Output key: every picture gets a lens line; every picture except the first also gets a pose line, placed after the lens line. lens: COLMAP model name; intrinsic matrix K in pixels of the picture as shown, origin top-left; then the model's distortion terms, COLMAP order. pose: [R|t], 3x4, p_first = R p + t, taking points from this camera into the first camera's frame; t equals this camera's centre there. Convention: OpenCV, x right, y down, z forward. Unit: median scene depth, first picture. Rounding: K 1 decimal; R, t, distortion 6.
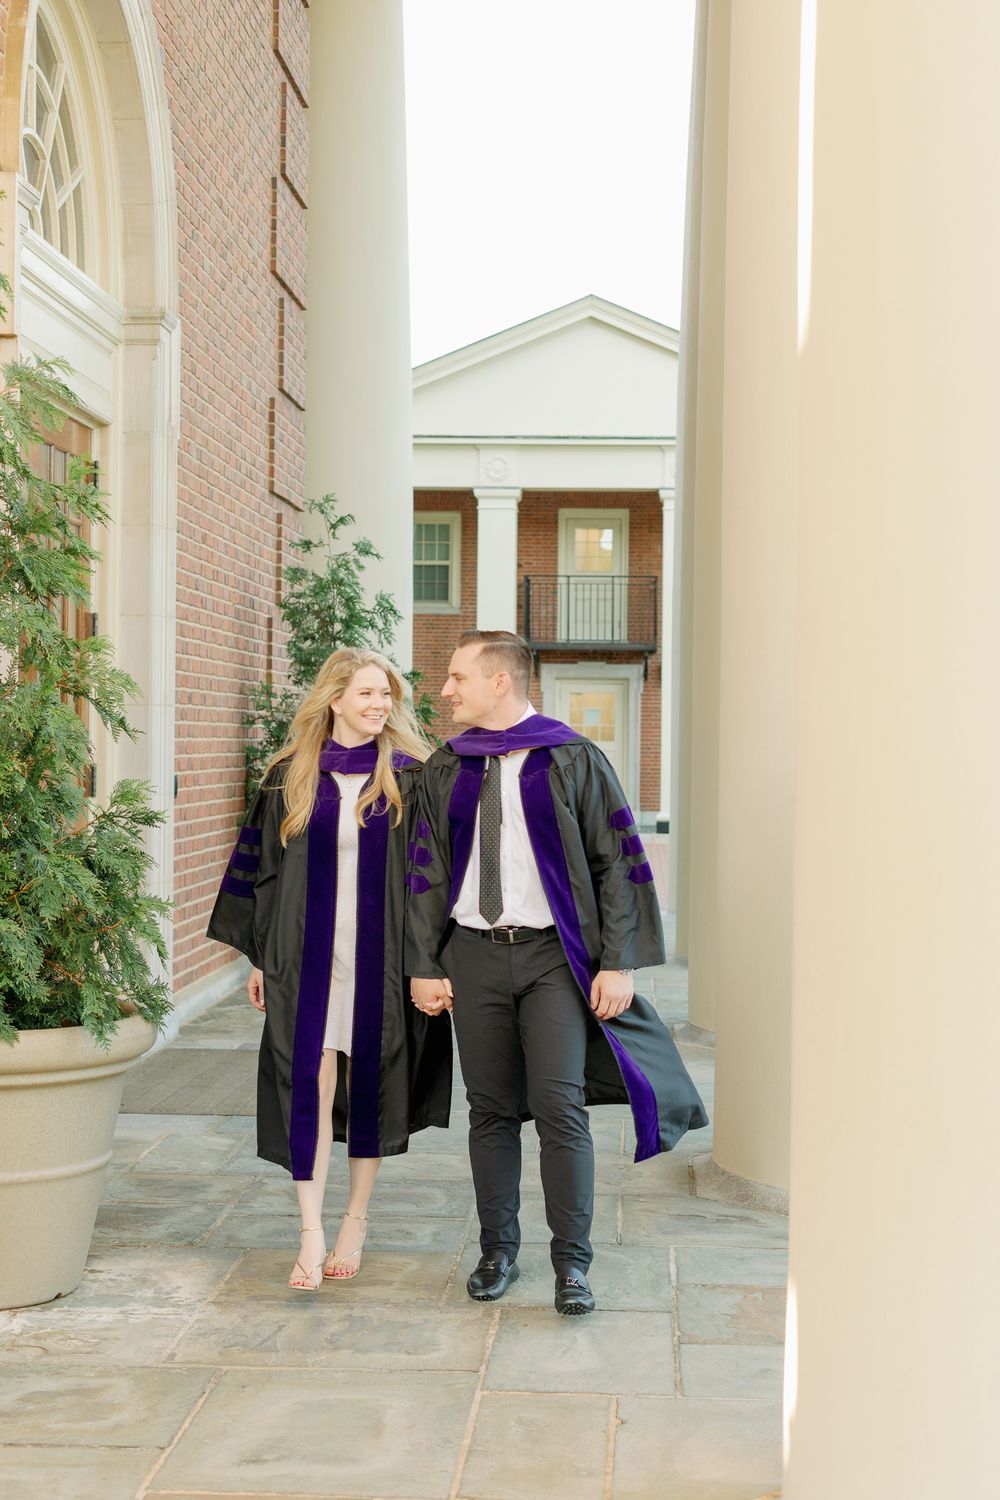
lens RADIAL K [[2274.6, 0, 561.4], [0, 2274.6, 765.8], [0, 0, 1]] dist [0.015508, -0.073542]
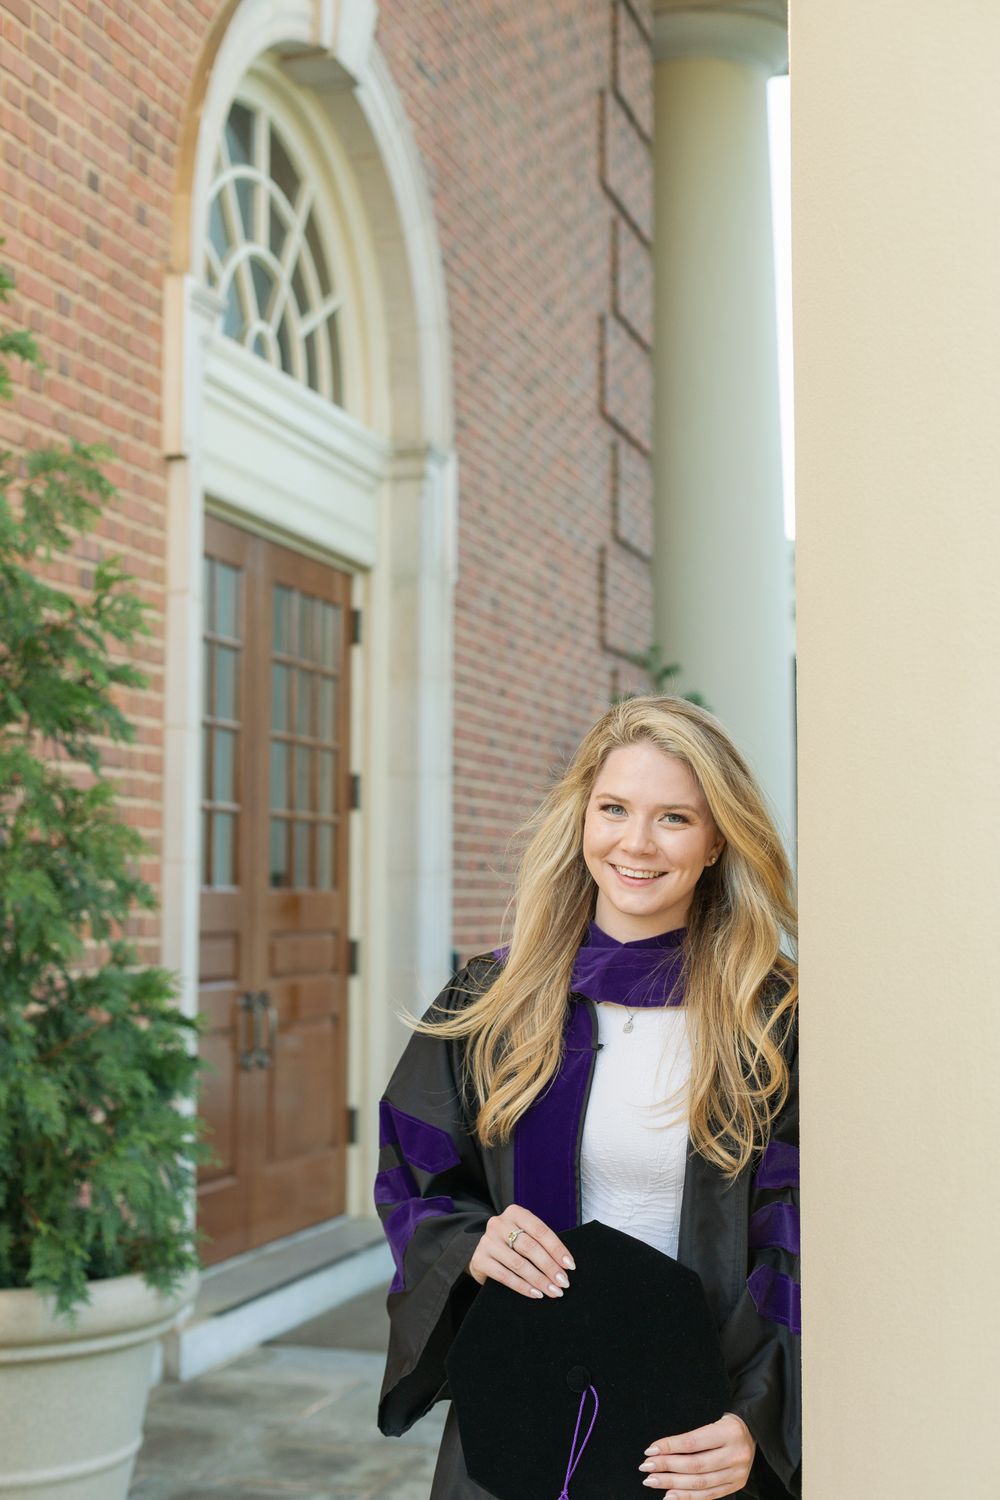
lens RADIAL K [[2186.1, 0, 500.0], [0, 2186.1, 750.0], [0, 0, 1]] dist [0.017878, -0.089669]
pose [[0.969770, -0.025467, -0.242690, 0.063143], [0.004659, 0.996290, -0.085929, -0.000821], [0.243978, 0.082200, 0.966291, 0.167188]]
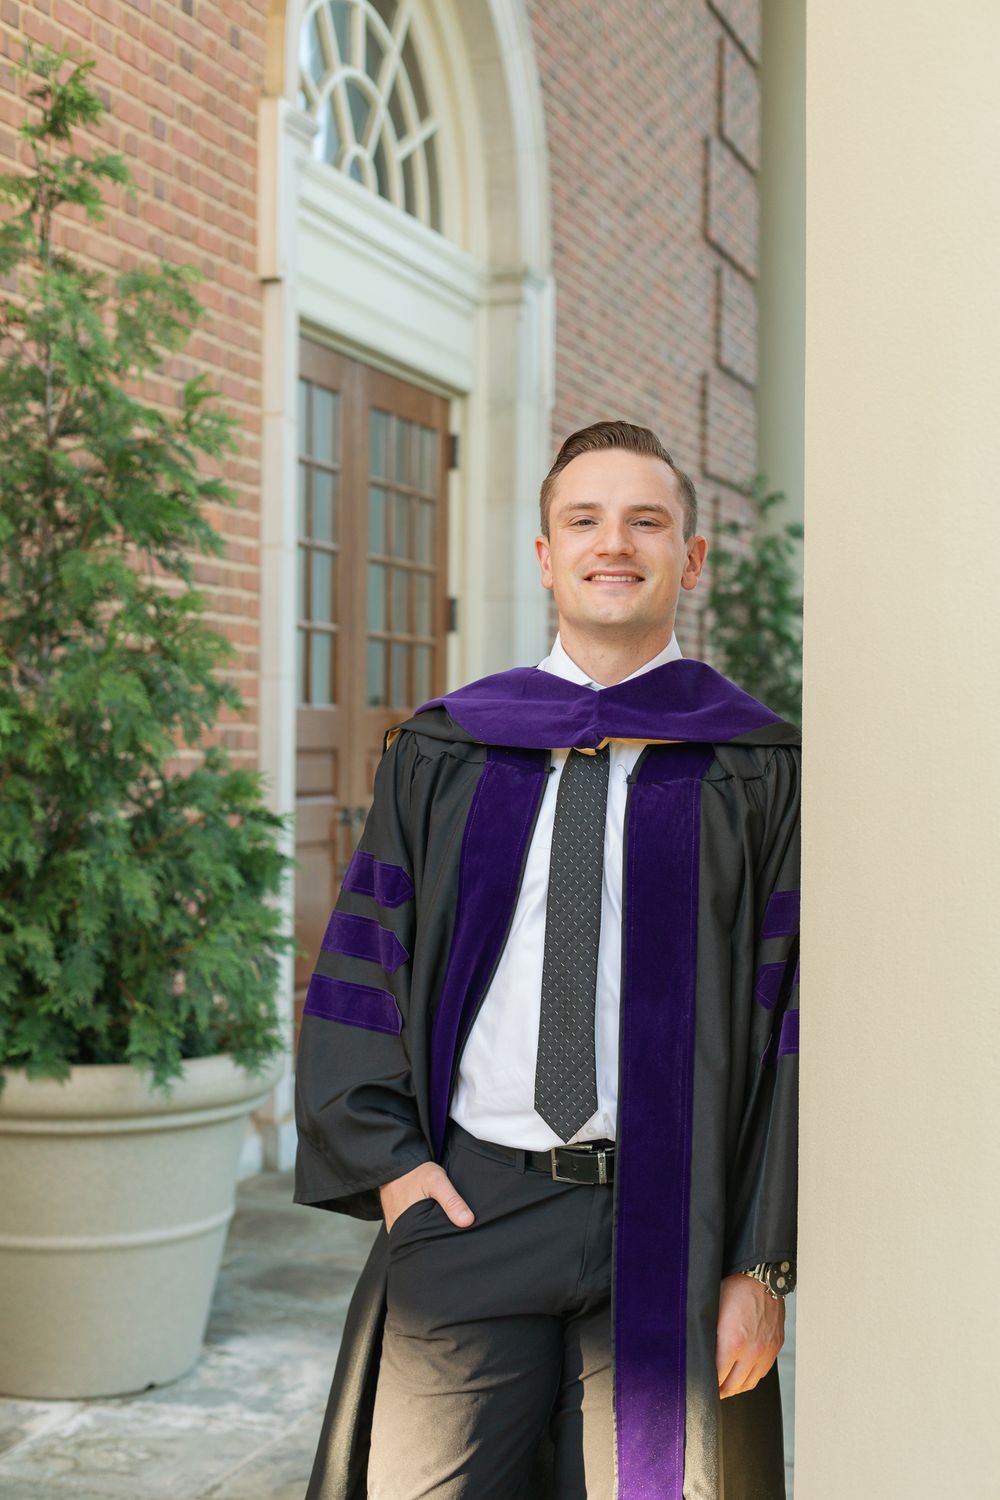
lens RADIAL K [[2186.1, 0, 500.0], [0, 2186.1, 750.0], [0, 0, 1]] dist [0.017878, -0.089669]
pose [[0.955546, -0.000769, -0.294840, 0.075689], [-0.002692, 0.999932, -0.011332, 0.005665], [0.294829, 0.011622, 0.955479, 0.153789]]
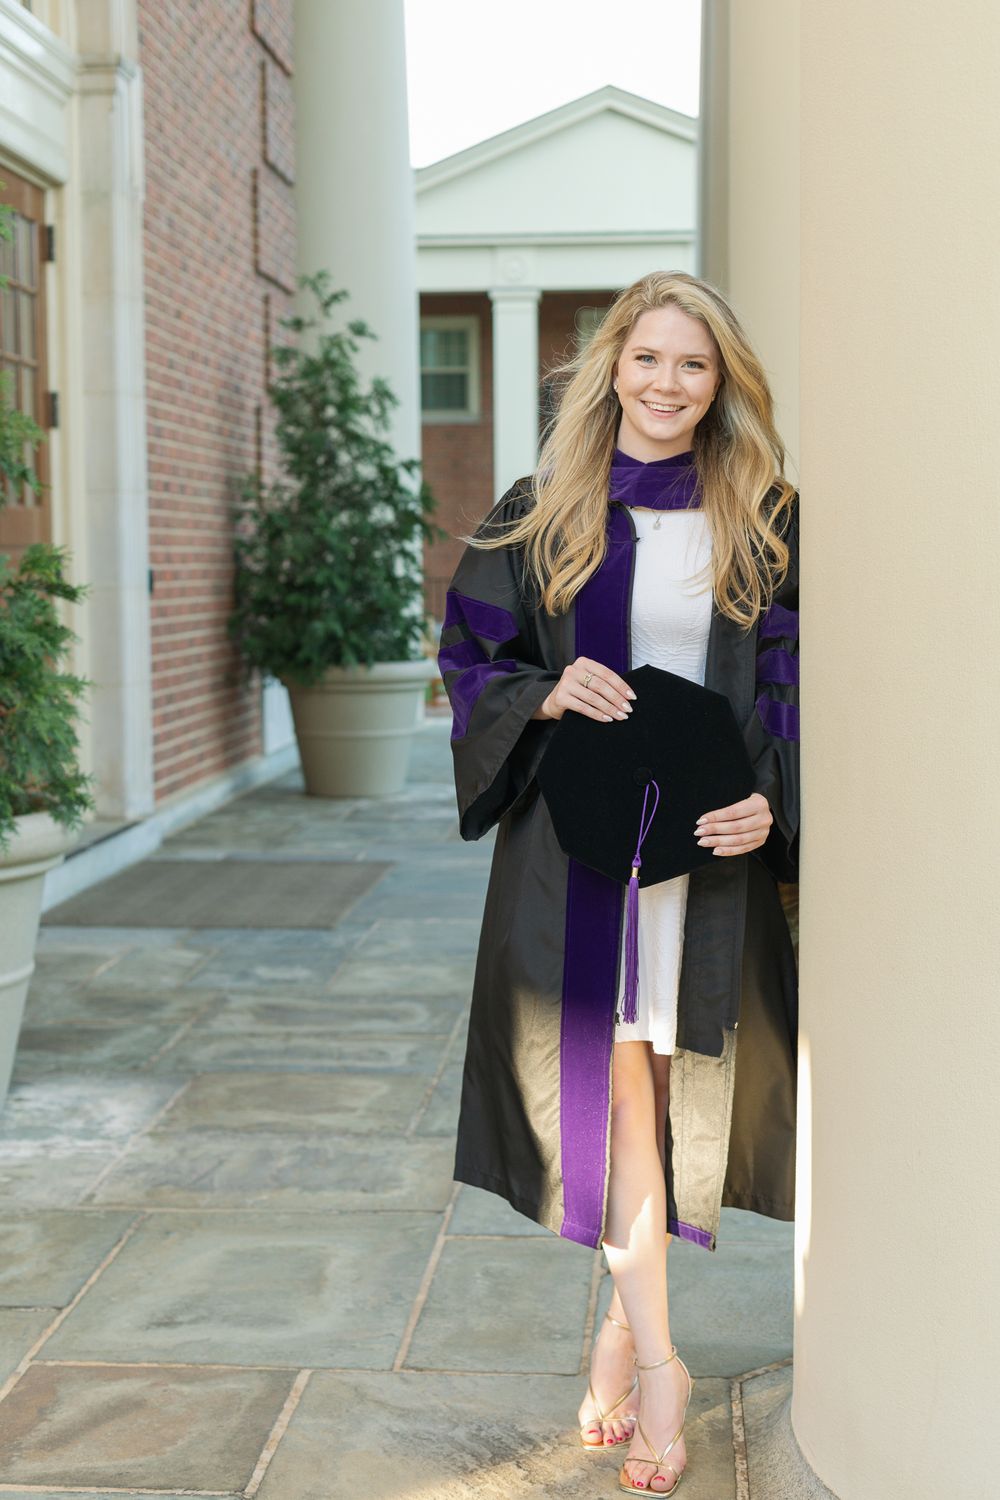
lens RADIAL K [[2274.2, 0, 508.1], [0, 2274.2, 724.5], [0, 0, 1]] dist [0.010270, -0.044946]
pose [[0.999095, -0.016445, -0.039232, 0.012182], [0.018743, 0.998085, 0.058955, 0.016691], [0.038187, -0.059637, 0.997489, 0.079850]]
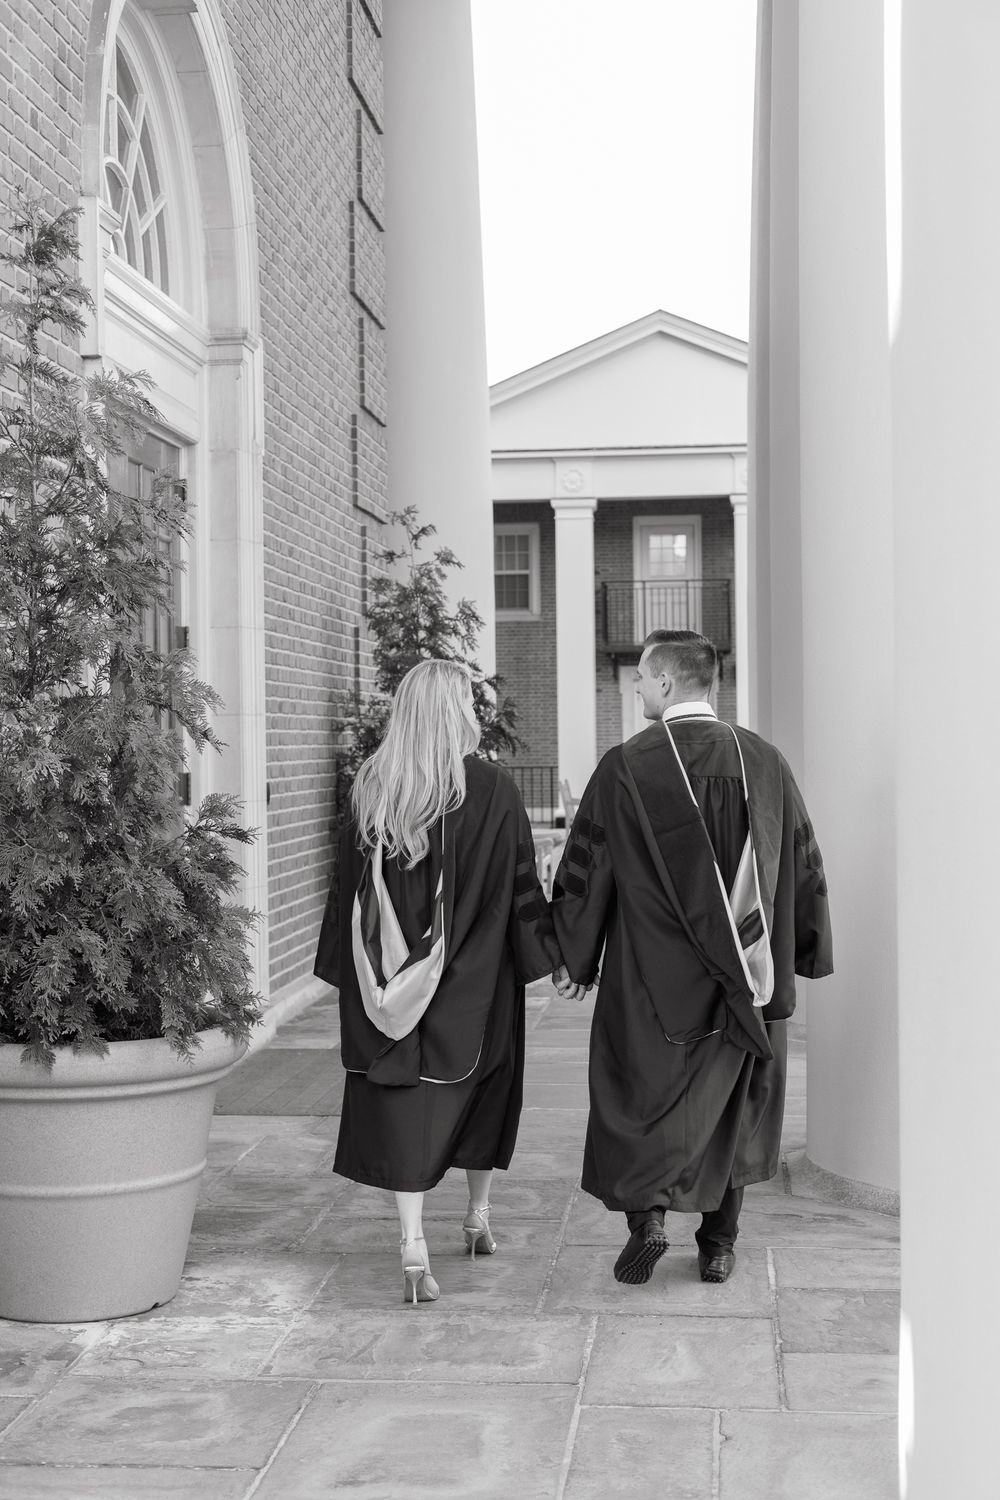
lens RADIAL K [[2166.0, 0, 500.0], [0, 2166.0, 750.0], [0, 0, 1]] dist [0.010627, -0.044852]
pose [[0.997644, -0.023299, -0.064533, -0.001486], [0.022833, 0.999708, -0.007958, -0.000245], [0.064699, 0.006466, 0.997884, 0.031836]]
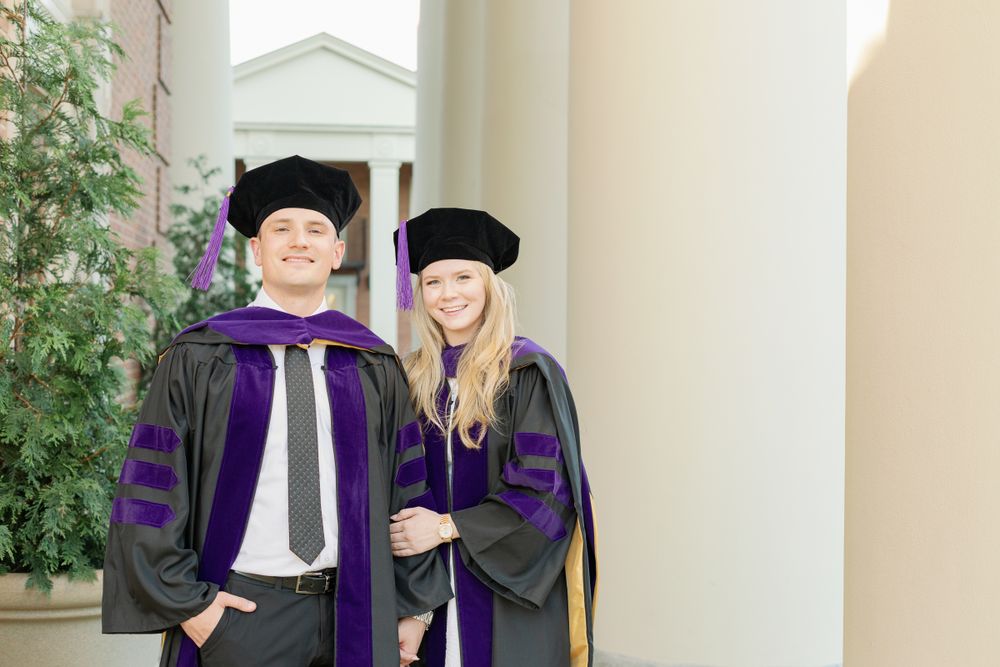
lens RADIAL K [[1447.3, 0, 500.0], [0, 1447.3, 333.5], [0, 0, 1]] dist [0.003376, -0.061933]
pose [[0.987043, -0.006661, 0.160316, -0.079908], [0.007615, 0.999957, -0.005333, -0.001951], [-0.160273, 0.006485, 0.987051, 0.110242]]
